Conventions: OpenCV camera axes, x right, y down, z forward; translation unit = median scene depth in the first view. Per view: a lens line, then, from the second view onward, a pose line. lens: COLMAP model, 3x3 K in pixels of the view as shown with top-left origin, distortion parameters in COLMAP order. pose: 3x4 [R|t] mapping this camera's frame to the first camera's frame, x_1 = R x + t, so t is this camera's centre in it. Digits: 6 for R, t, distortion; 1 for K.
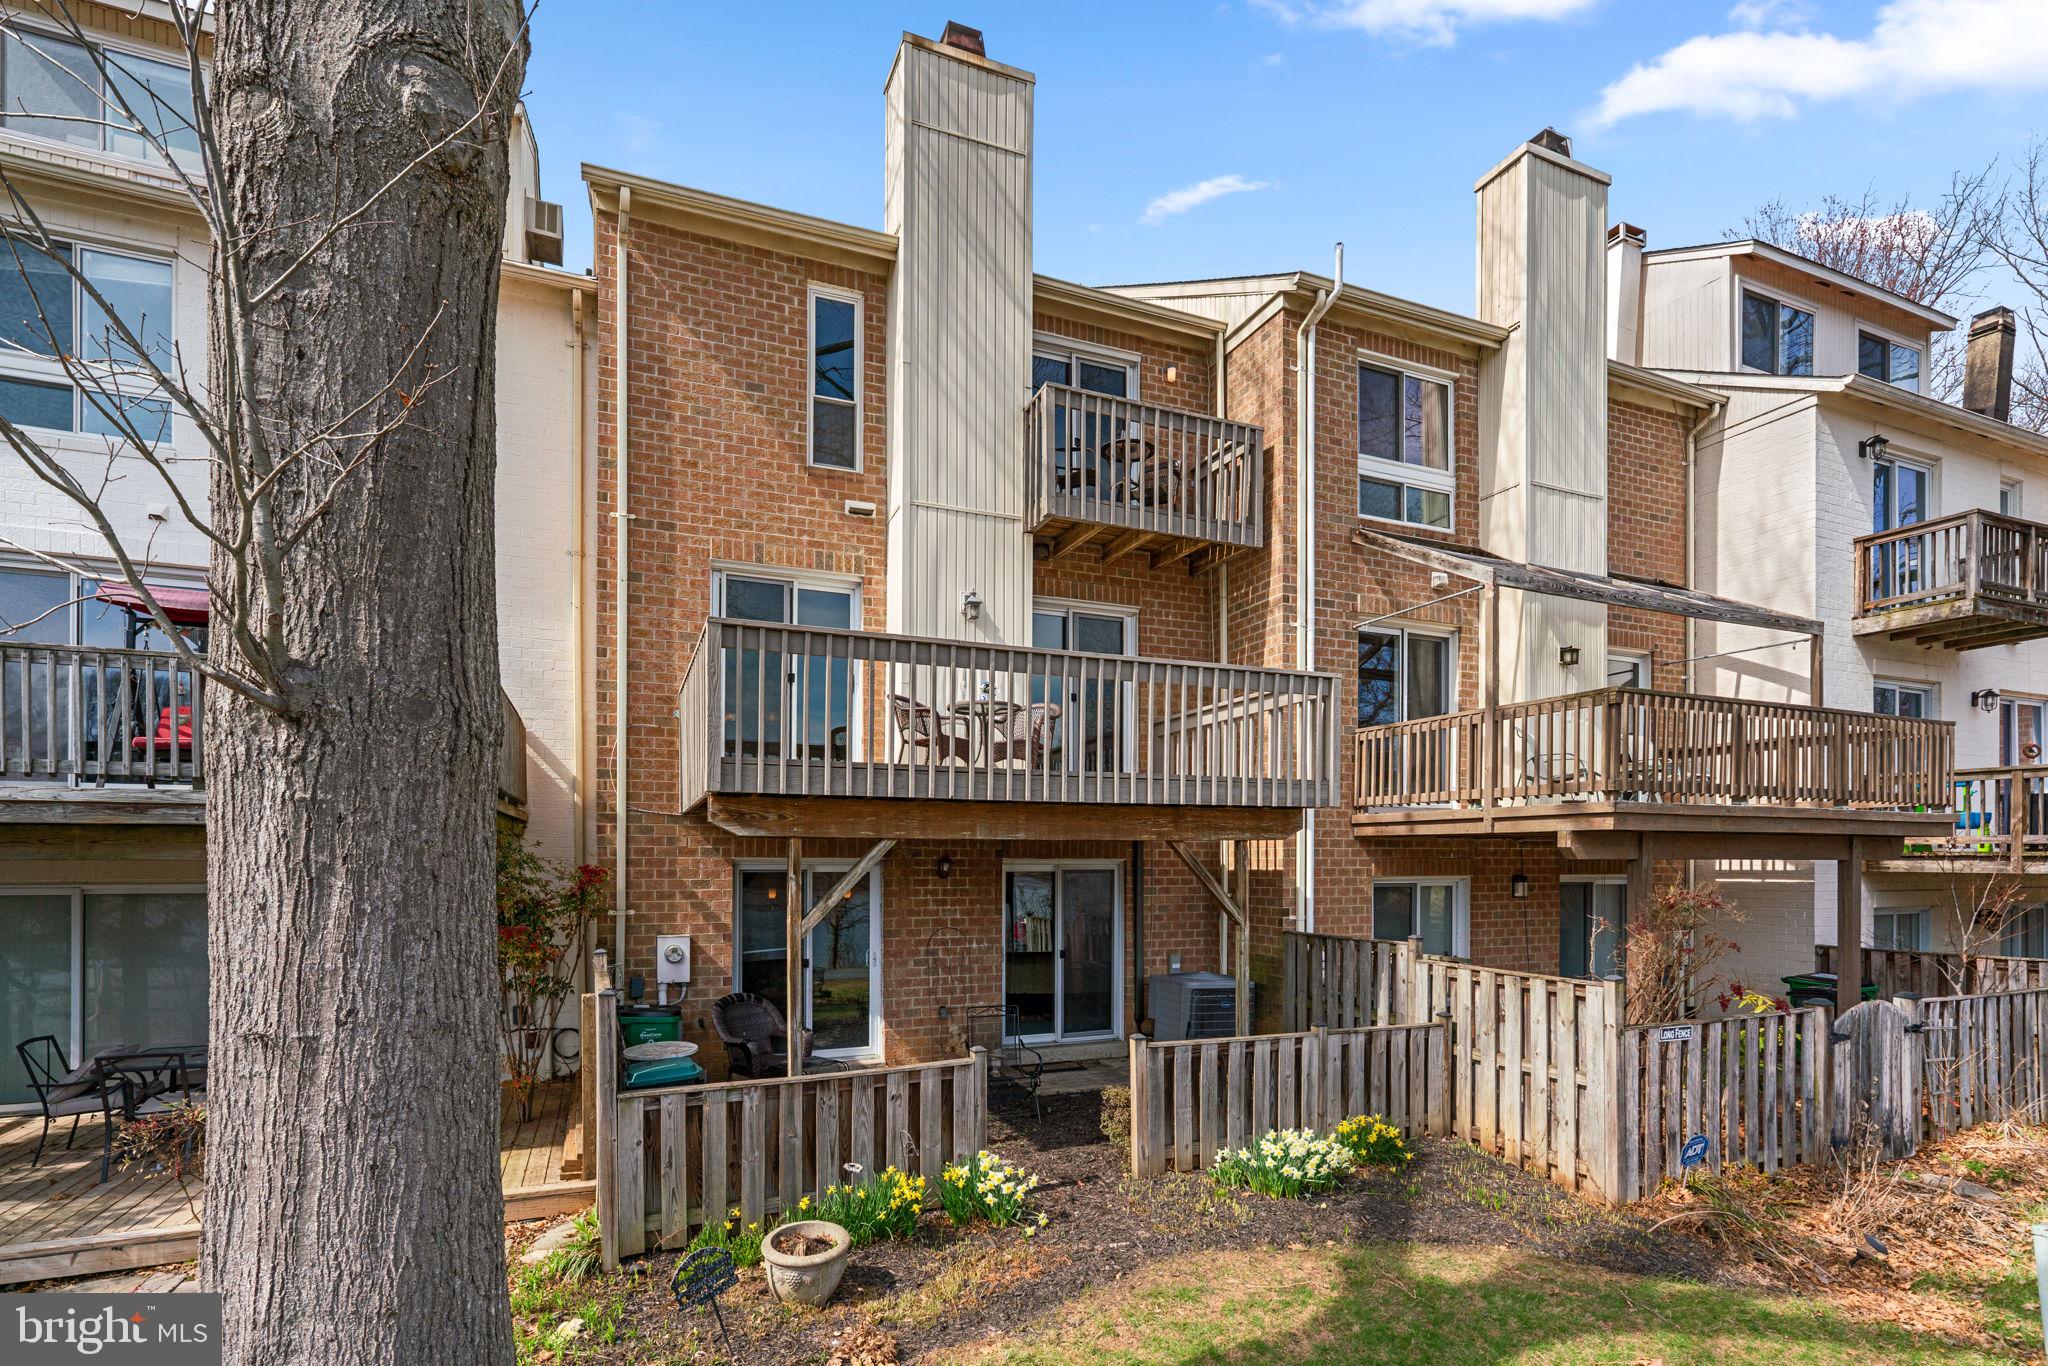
lens RADIAL K [[1038.4, 0, 1036.4], [0, 1038.4, 840.9], [0, 0, 1]] dist [-0.005241, 0.001009]
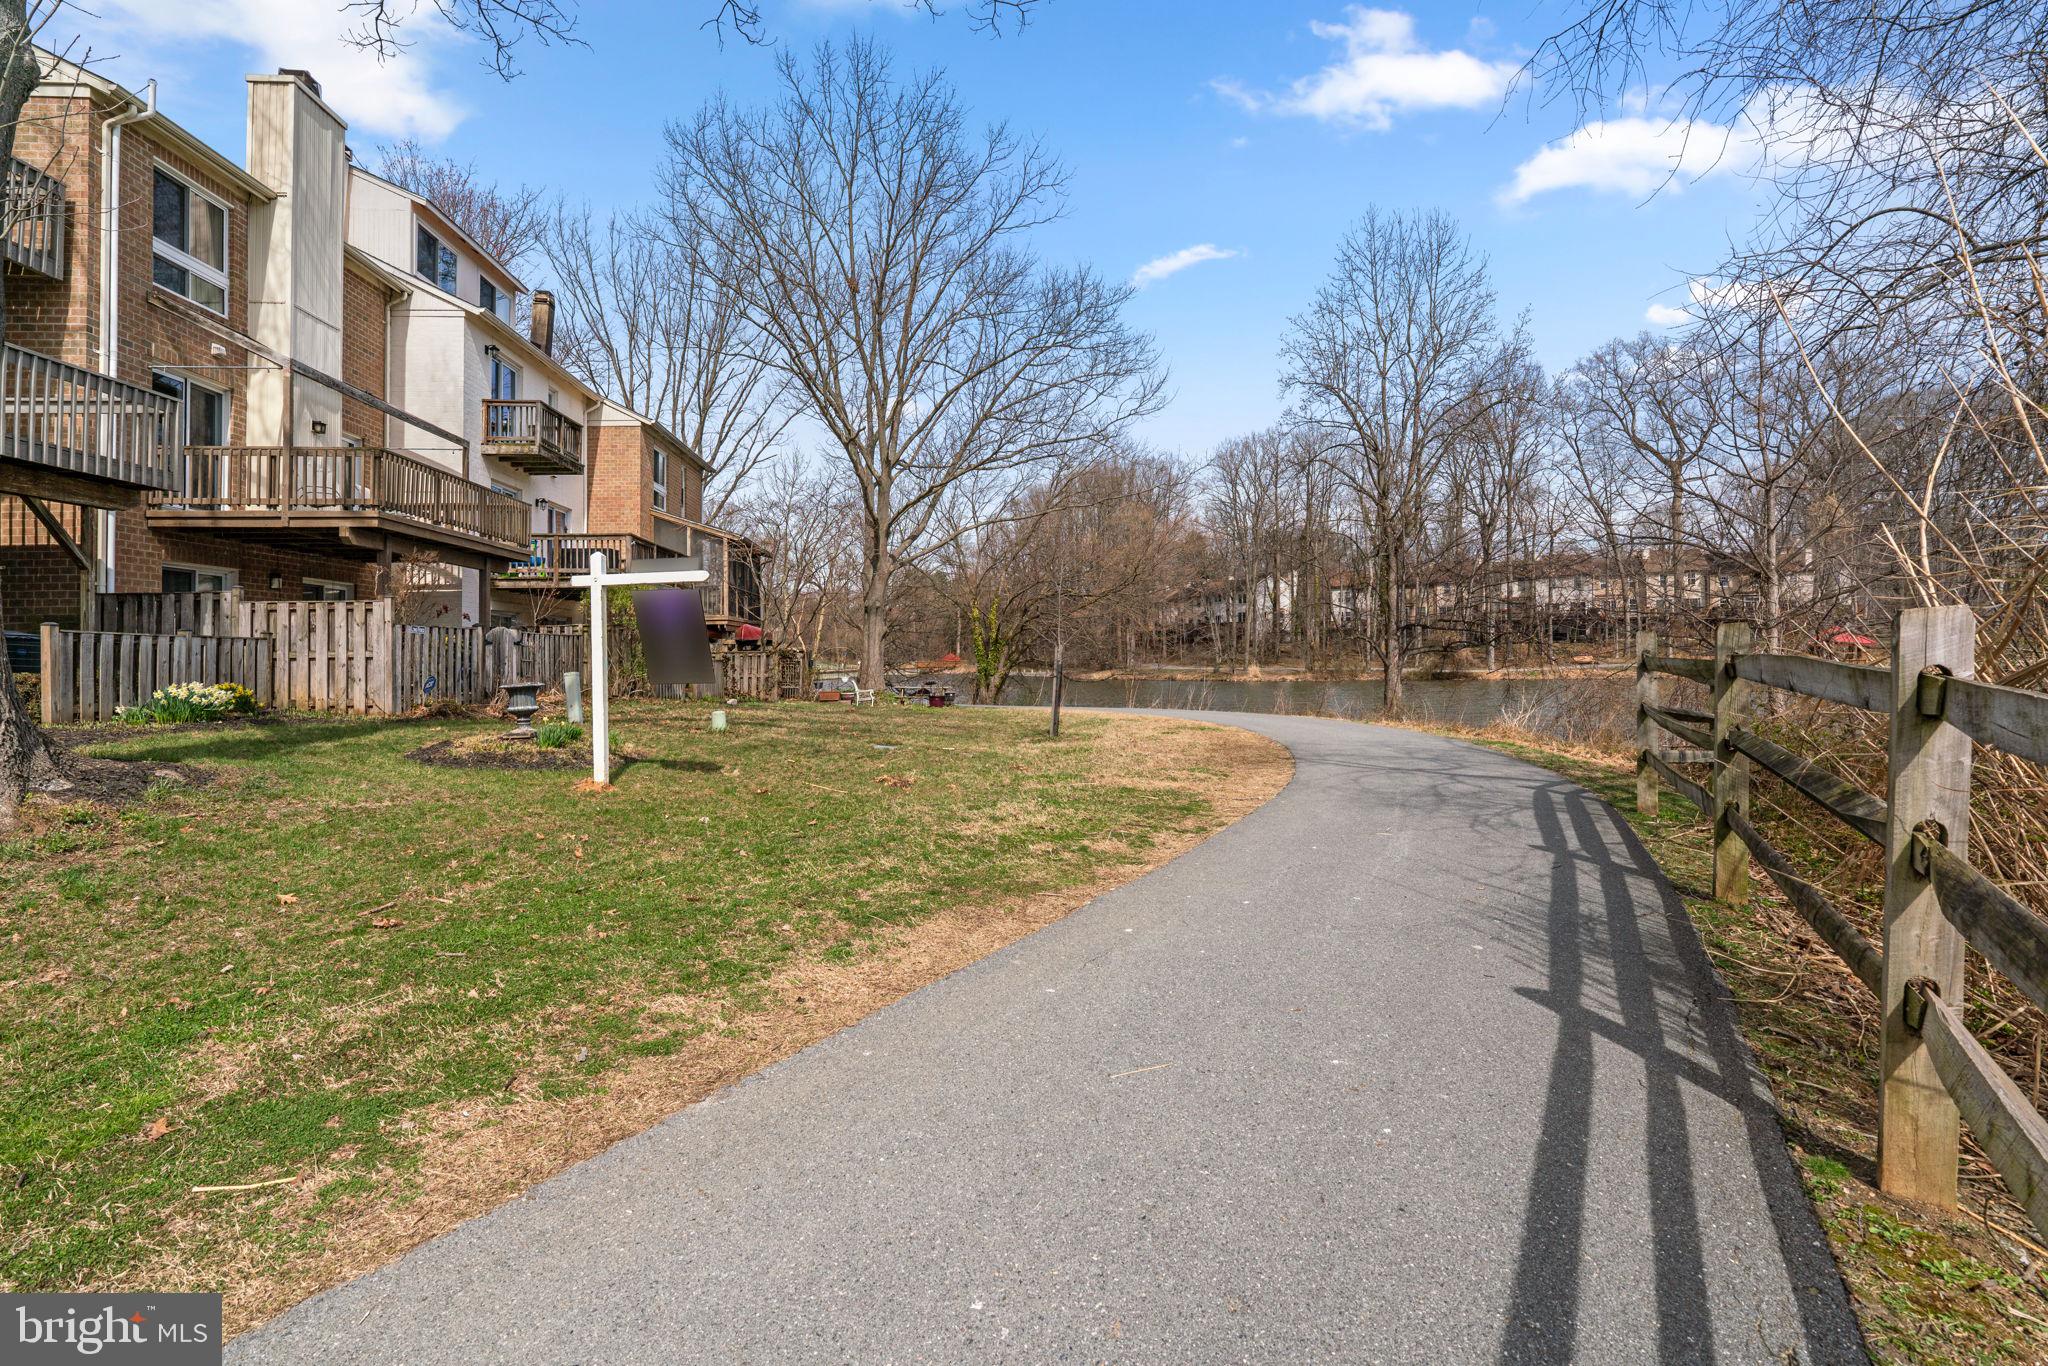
lens RADIAL K [[922.8, 0, 1022.3], [0, 922.8, 670.6], [0, 0, 1]] dist [-0.012135, 0.006691]
pose [[0.329588, -0.014369, 0.944016, -0.450083], [-0.011190, 0.999754, 0.019124, 0.150197], [-0.944059, -0.016866, 0.329346, -0.453133]]
